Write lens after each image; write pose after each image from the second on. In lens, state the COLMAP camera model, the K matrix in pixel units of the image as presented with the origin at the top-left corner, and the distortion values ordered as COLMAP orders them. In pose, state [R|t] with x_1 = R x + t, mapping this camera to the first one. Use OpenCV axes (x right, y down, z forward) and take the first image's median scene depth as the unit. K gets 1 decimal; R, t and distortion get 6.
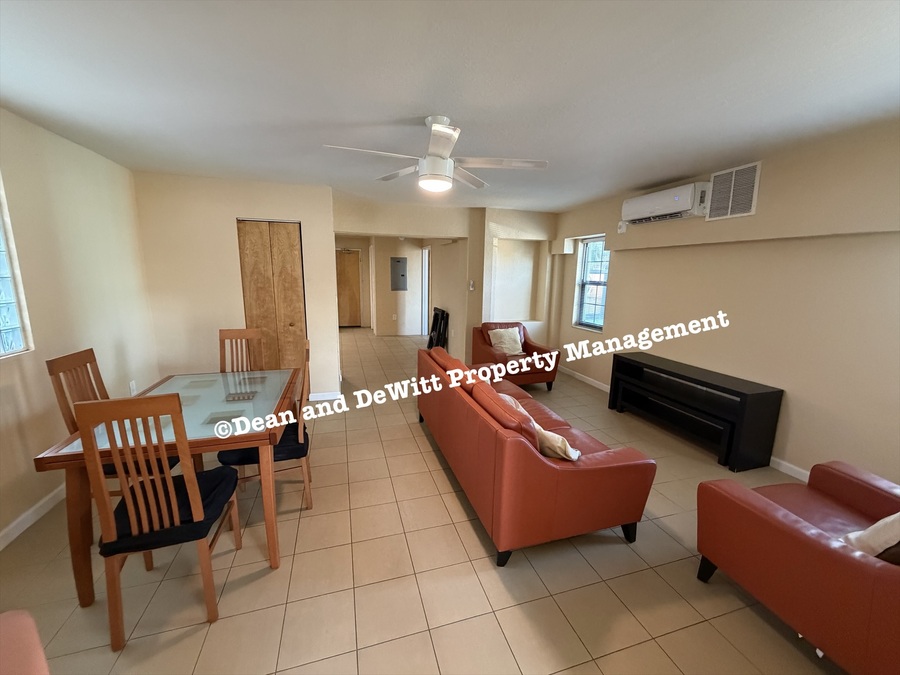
lens RADIAL K [[359.6, 0, 454.9], [0, 359.6, 337.5], [0, 0, 1]] dist [-0.003733, 0.000750]
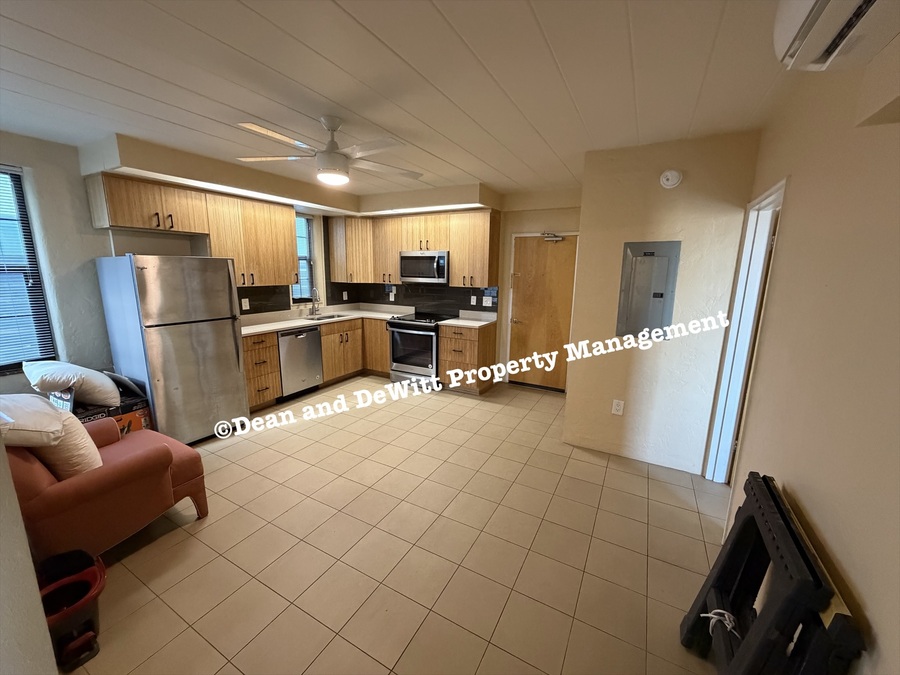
lens RADIAL K [[359.6, 0, 448.4], [0, 359.6, 335.6], [0, 0, 1]] dist [-0.003733, 0.000750]
pose [[0.689868, 0.123138, -0.713386, -0.035064], [-0.135335, 0.989992, 0.040010, -0.119441], [0.711173, 0.068944, 0.699628, 0.617054]]
